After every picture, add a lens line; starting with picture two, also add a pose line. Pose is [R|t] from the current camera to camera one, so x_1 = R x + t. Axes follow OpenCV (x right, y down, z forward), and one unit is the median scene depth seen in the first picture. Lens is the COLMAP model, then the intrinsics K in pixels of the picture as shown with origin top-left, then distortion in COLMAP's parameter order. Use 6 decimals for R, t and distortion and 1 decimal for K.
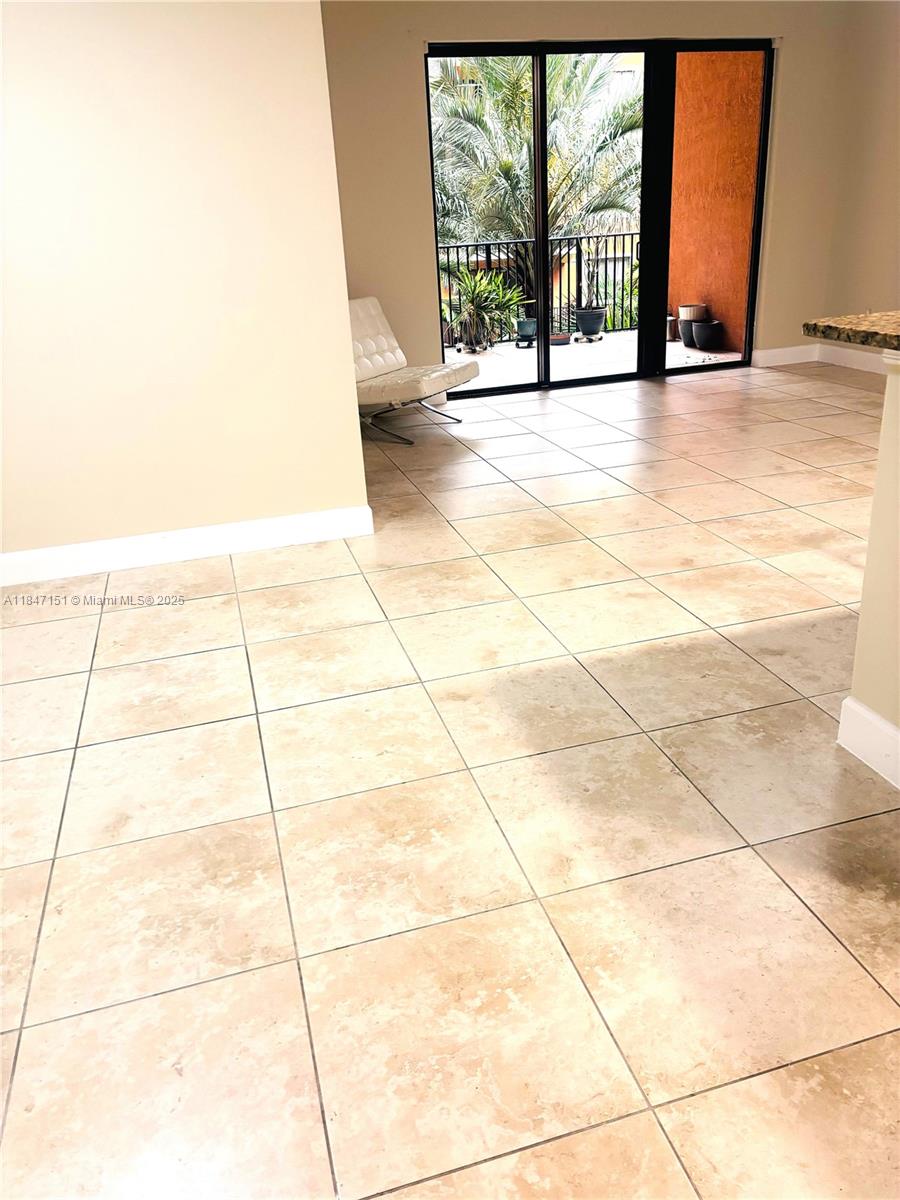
lens RADIAL K [[885.7, 0, 451.7], [0, 885.7, 607.5], [0, 0, 1]] dist [-0.004652, -0.000970]
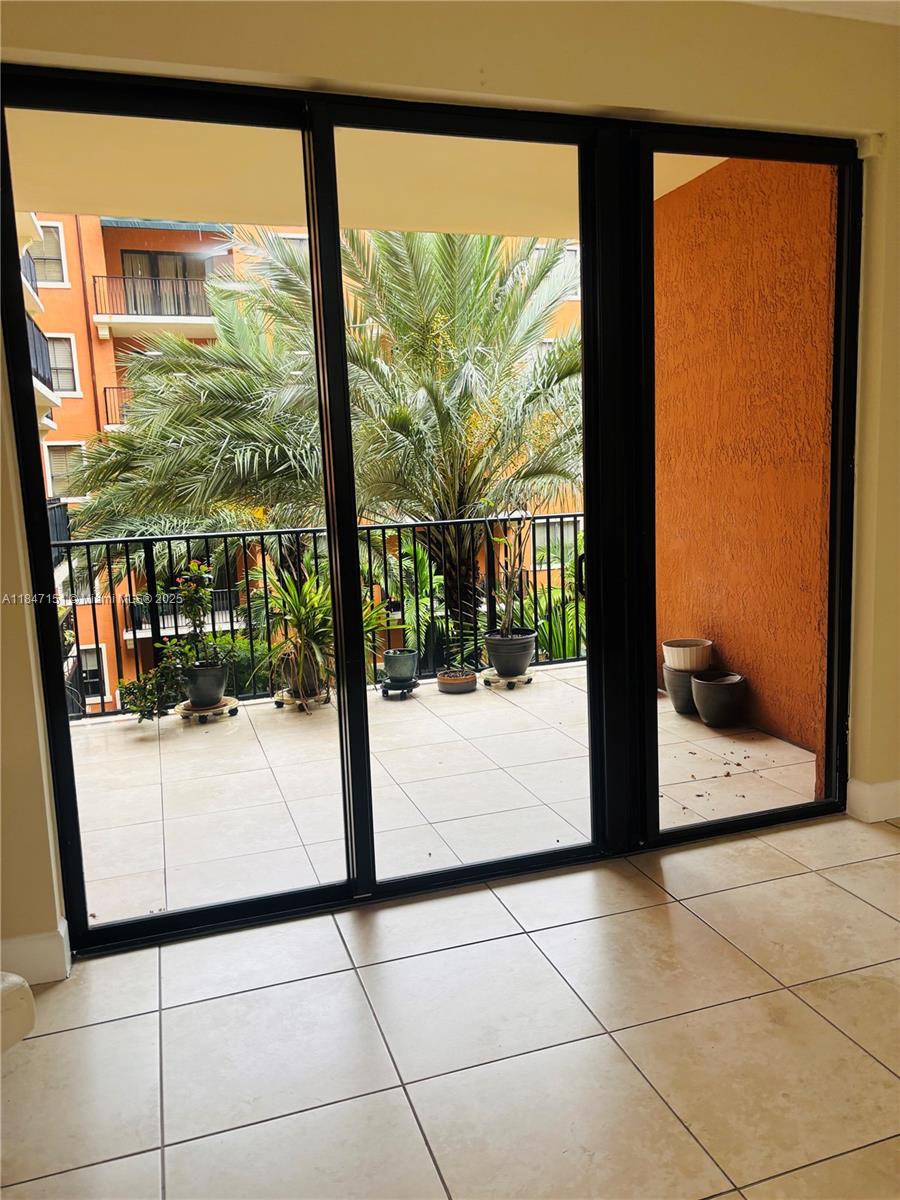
lens RADIAL K [[885.7, 0, 448.0], [0, 885.7, 596.0], [0, 0, 1]] dist [-0.004652, -0.000970]
pose [[0.999230, 0.012293, 0.037250, 0.108712], [-0.001472, 0.960706, -0.277564, -0.229579], [-0.039198, 0.277295, 0.959985, 0.498291]]
